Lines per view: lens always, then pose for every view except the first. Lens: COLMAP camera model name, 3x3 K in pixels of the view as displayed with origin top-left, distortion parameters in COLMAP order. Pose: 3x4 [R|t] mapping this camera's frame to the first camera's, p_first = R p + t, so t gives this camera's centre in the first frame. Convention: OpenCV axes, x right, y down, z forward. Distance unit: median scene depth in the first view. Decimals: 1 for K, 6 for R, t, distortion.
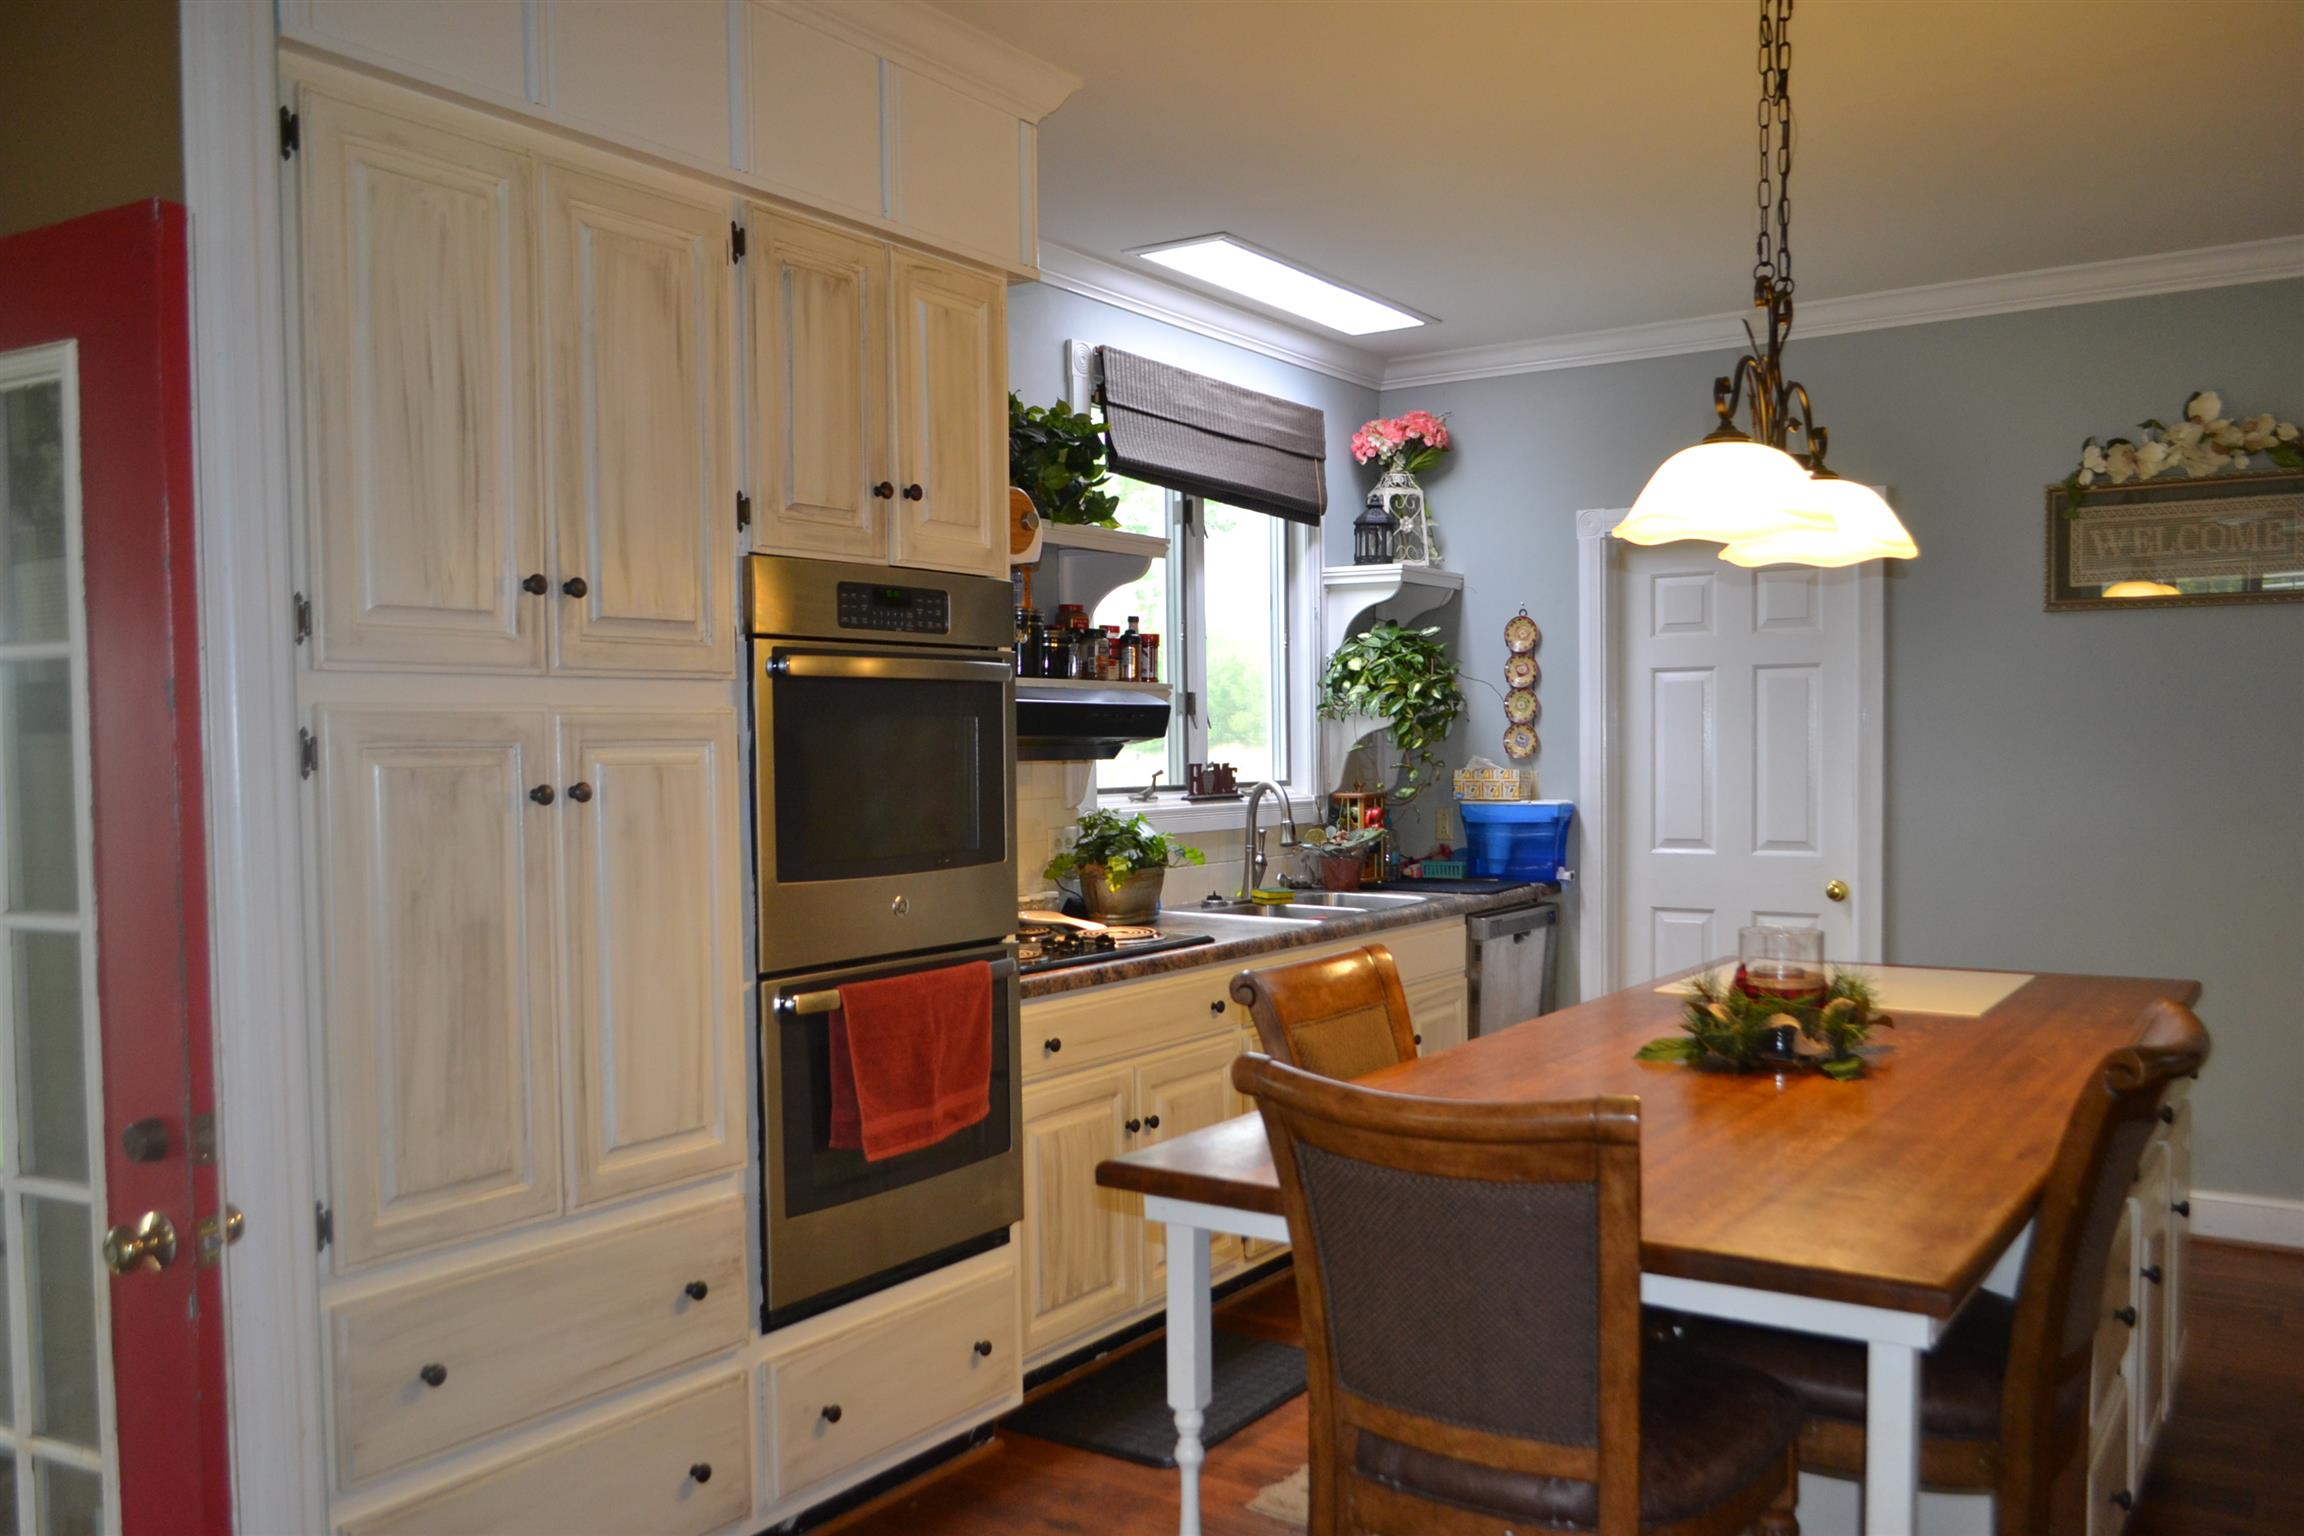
lens RADIAL K [[1831.2, 0, 1126.2], [0, 1831.2, 841.6], [0, 0, 1]] dist [-0.000753, -0.012205]
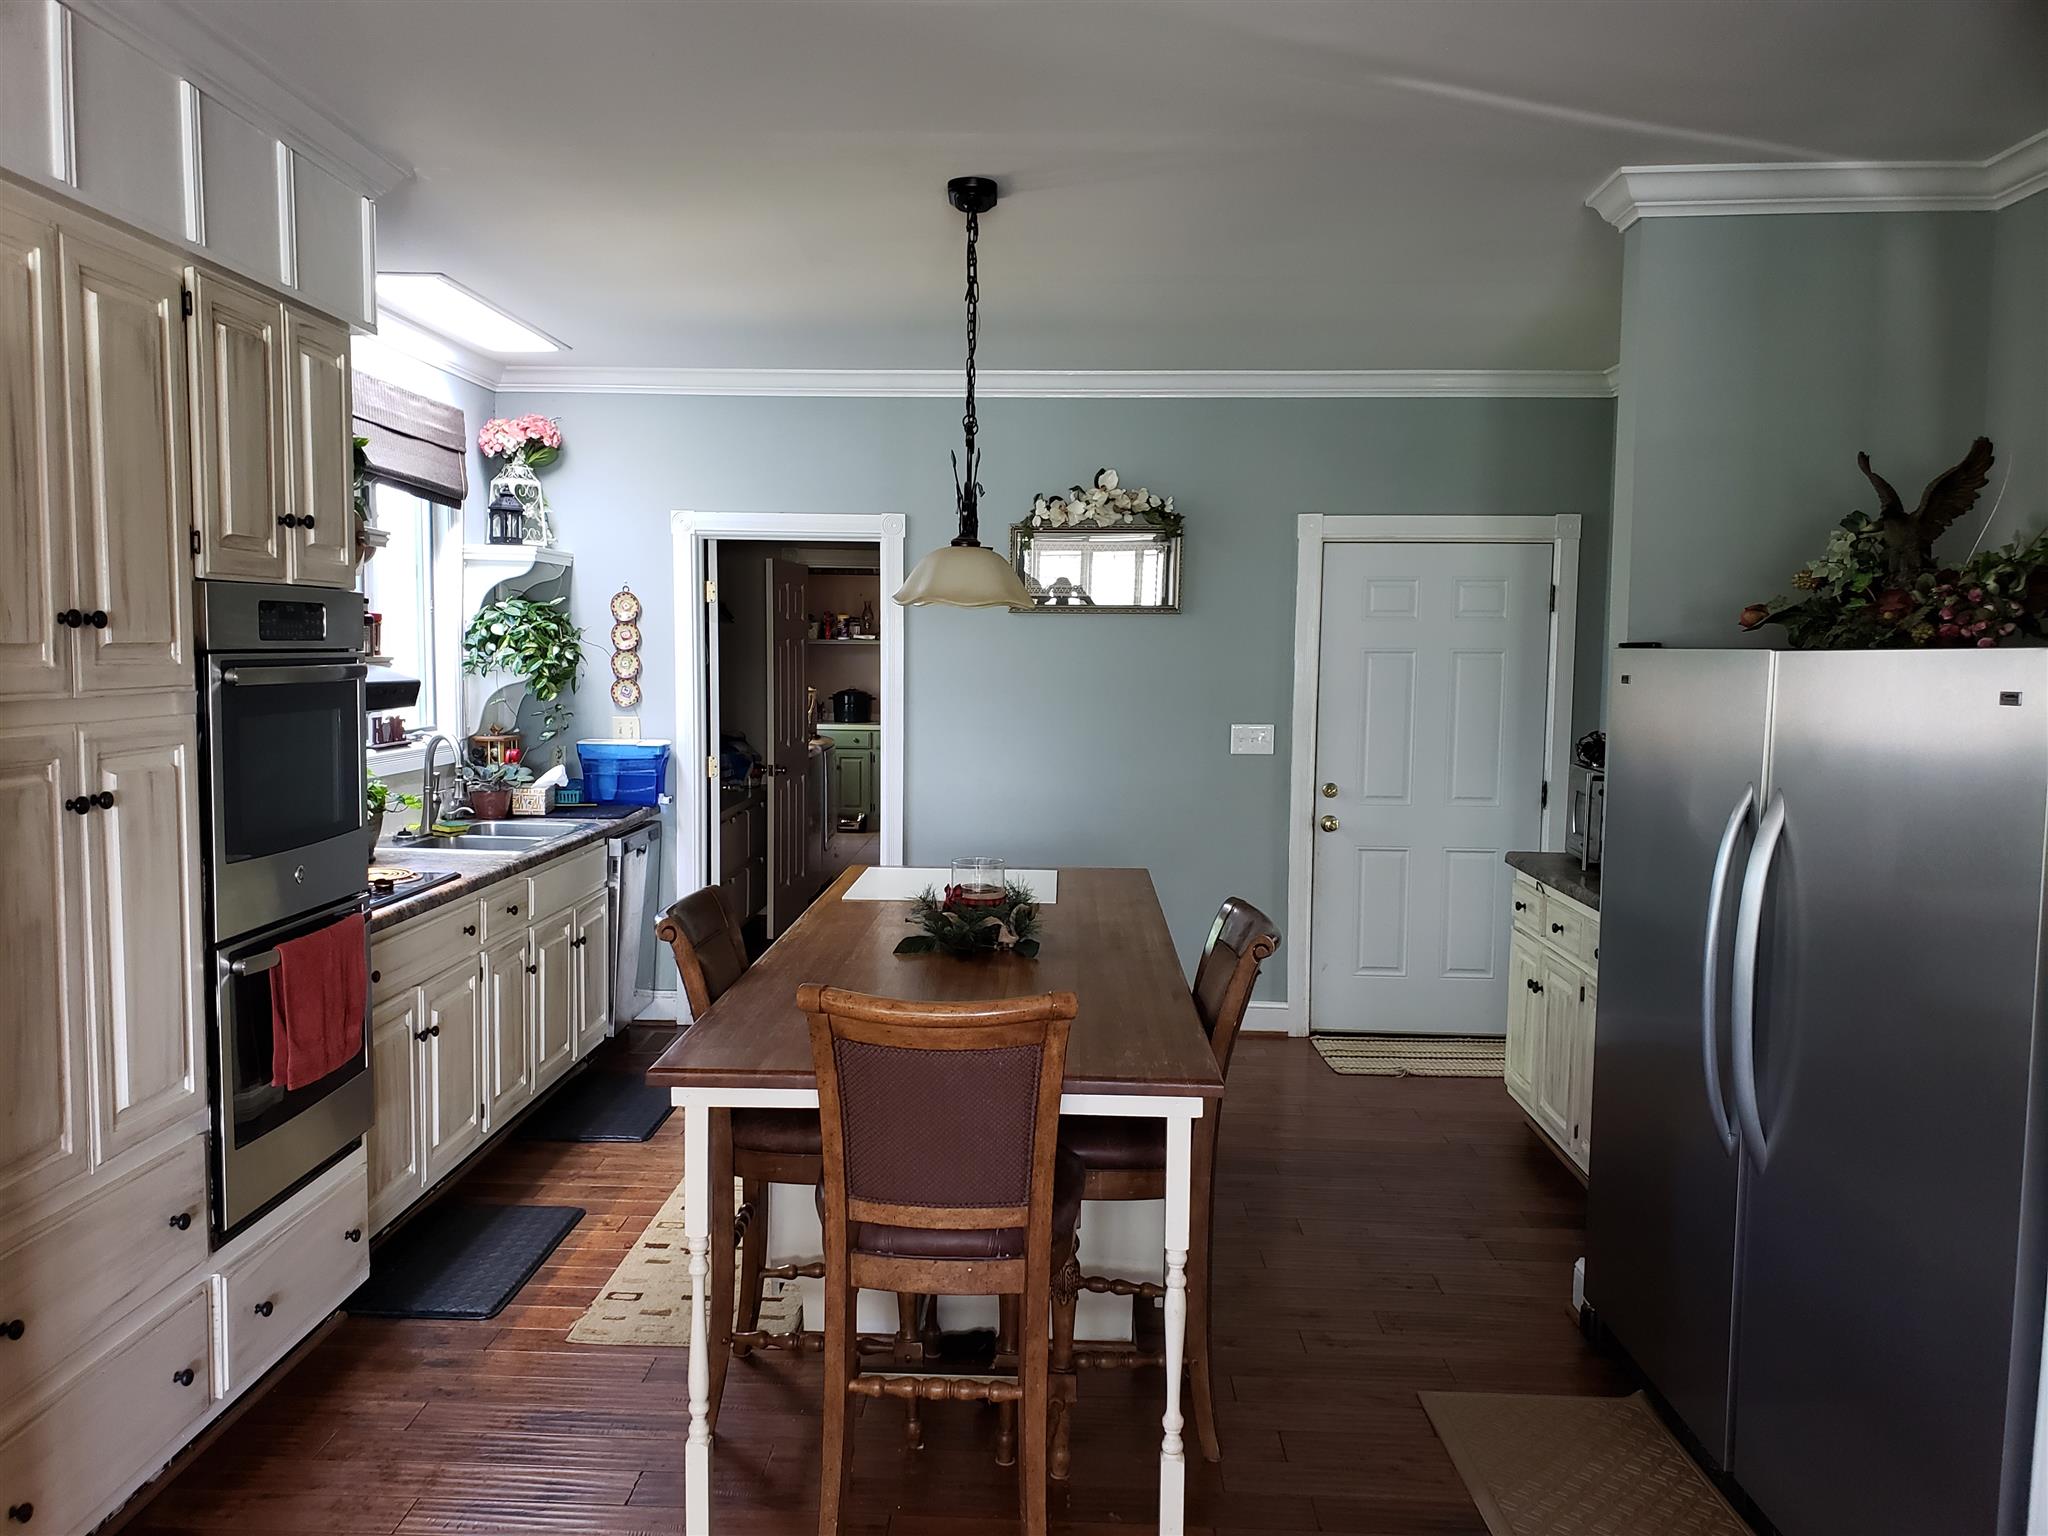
lens RADIAL K [[1627.6, 0, 978.6], [0, 1627.6, 775.1], [0, 0, 1]] dist [0.040342, -0.014320]
pose [[0.850834, -0.023152, 0.524924, -0.201483], [0.008948, 0.999522, 0.029581, -0.036764], [-0.525358, -0.020472, 0.850635, -0.081935]]
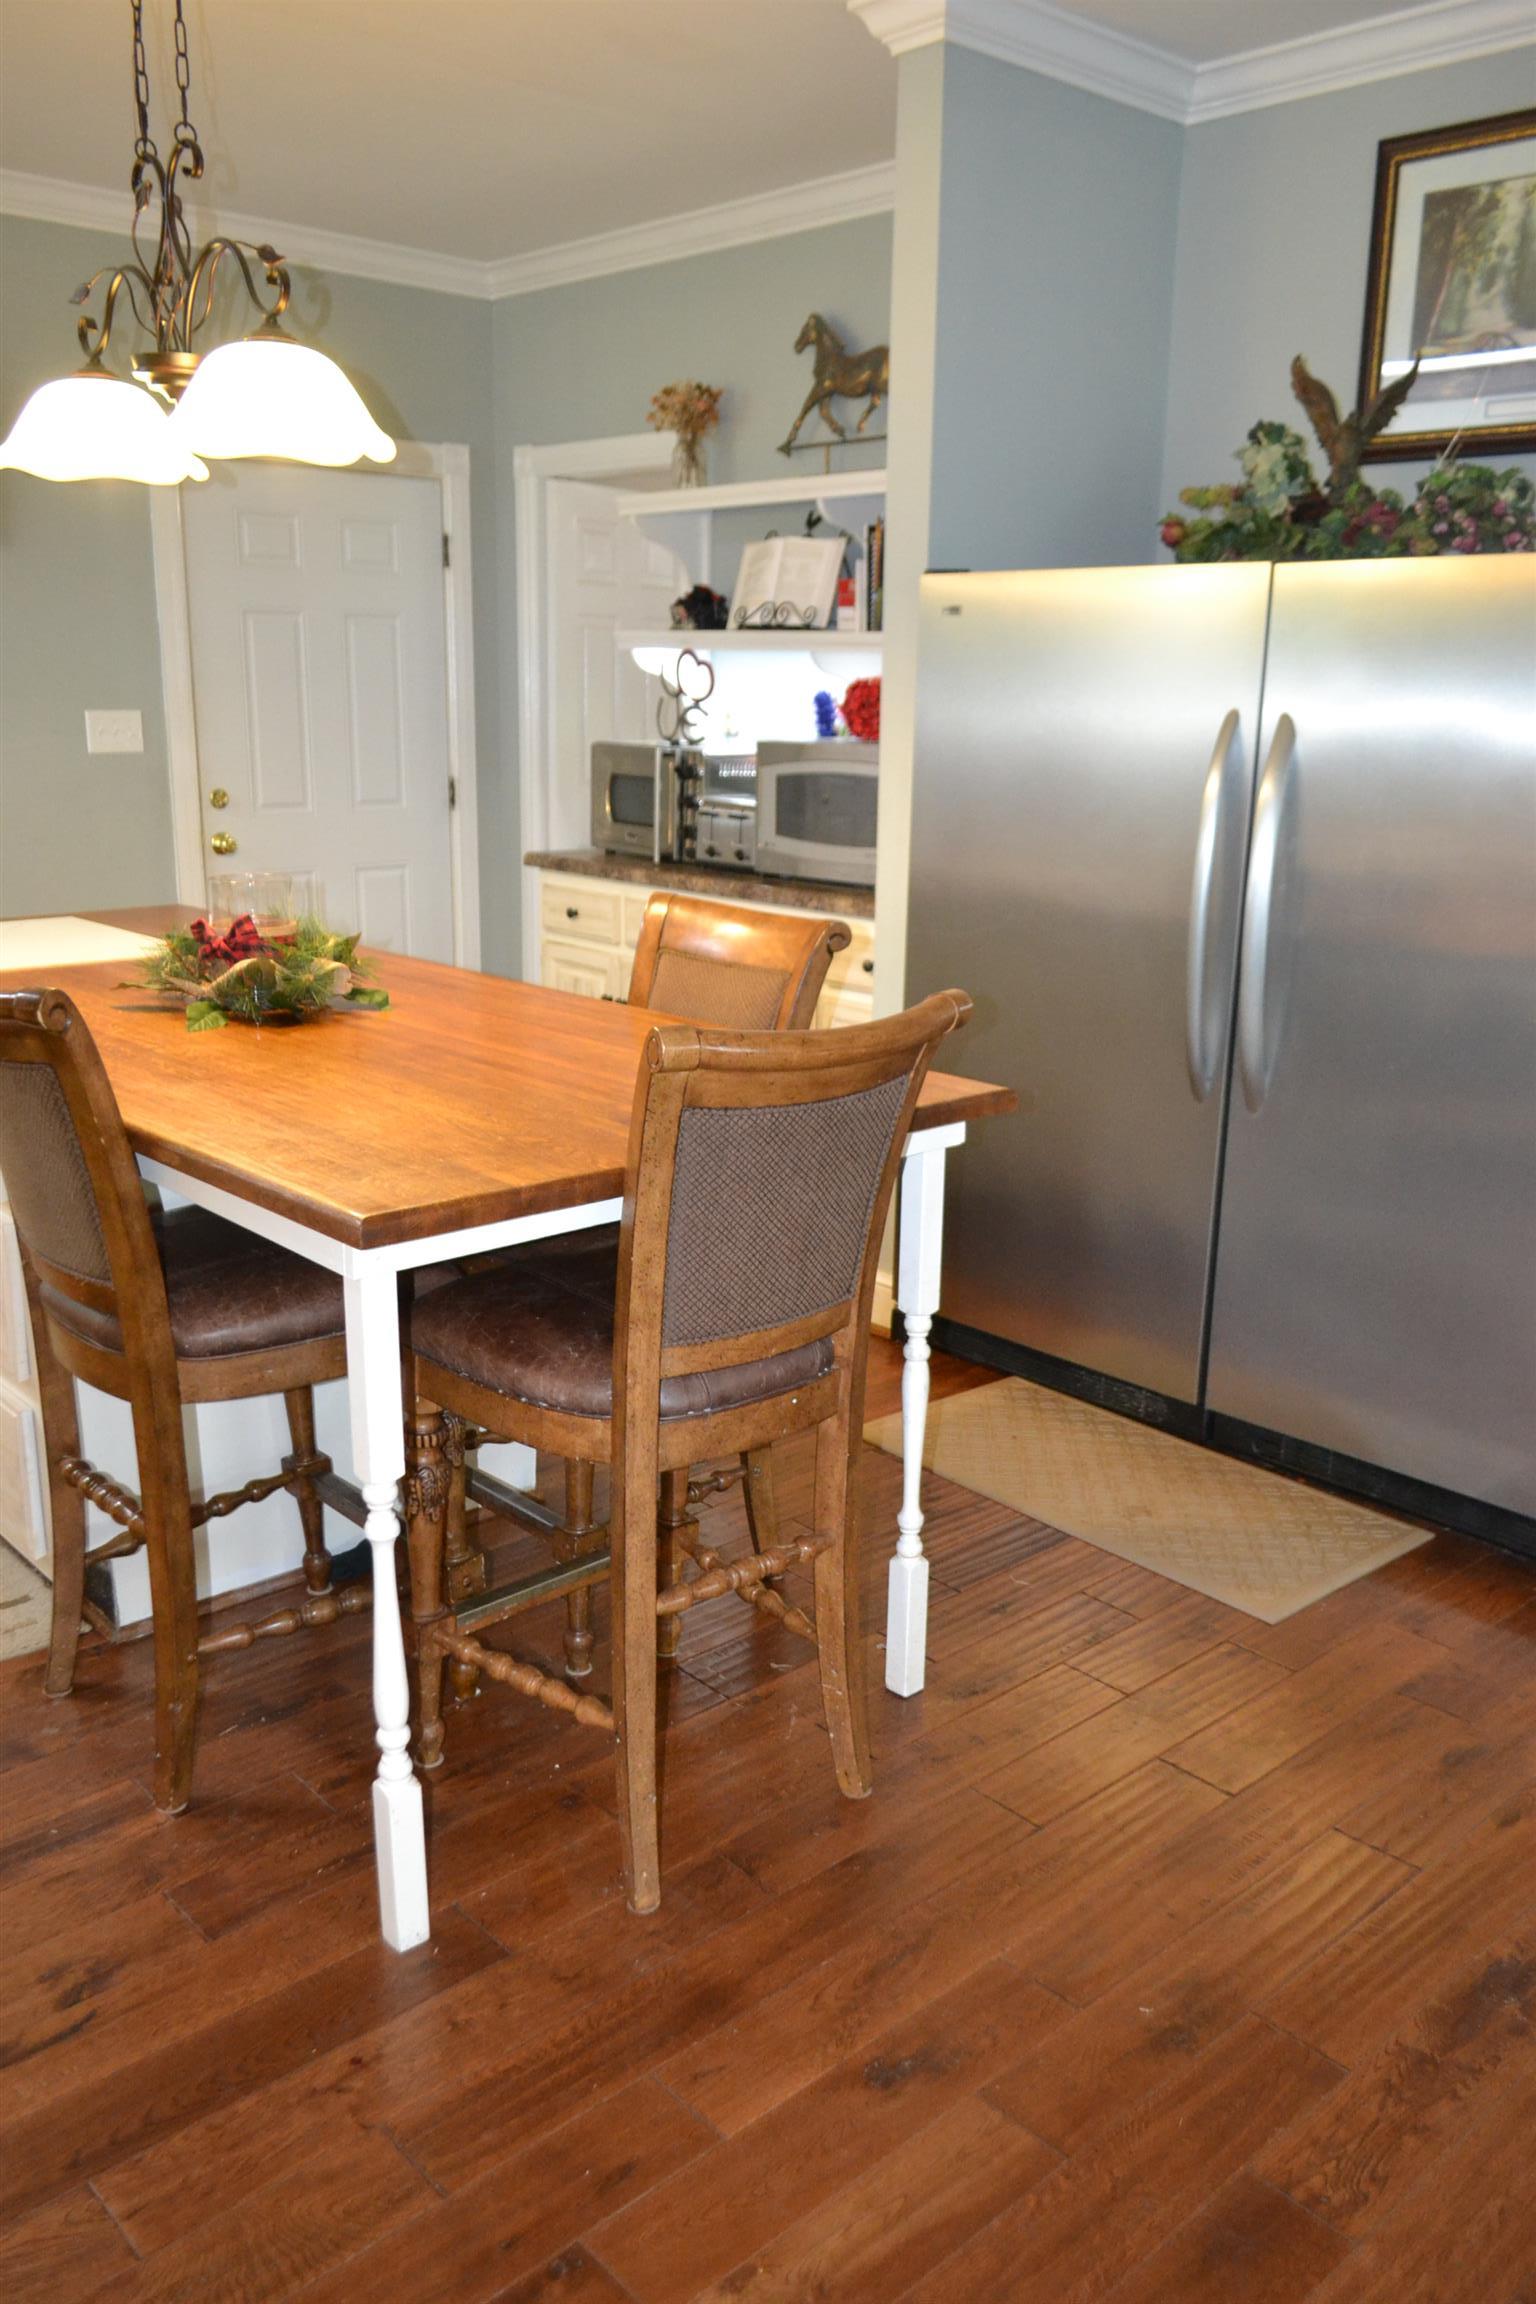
lens RADIAL K [[1849.3, 0, 776.7], [0, 1849.3, 1184.7], [0, 0, 1]] dist [0.024707, 0.013359]
pose [[0.214404, -0.236529, 0.947674, -0.333386], [0.029623, 0.971365, 0.235740, -0.013011], [-0.976296, -0.022470, 0.215271, 0.281952]]
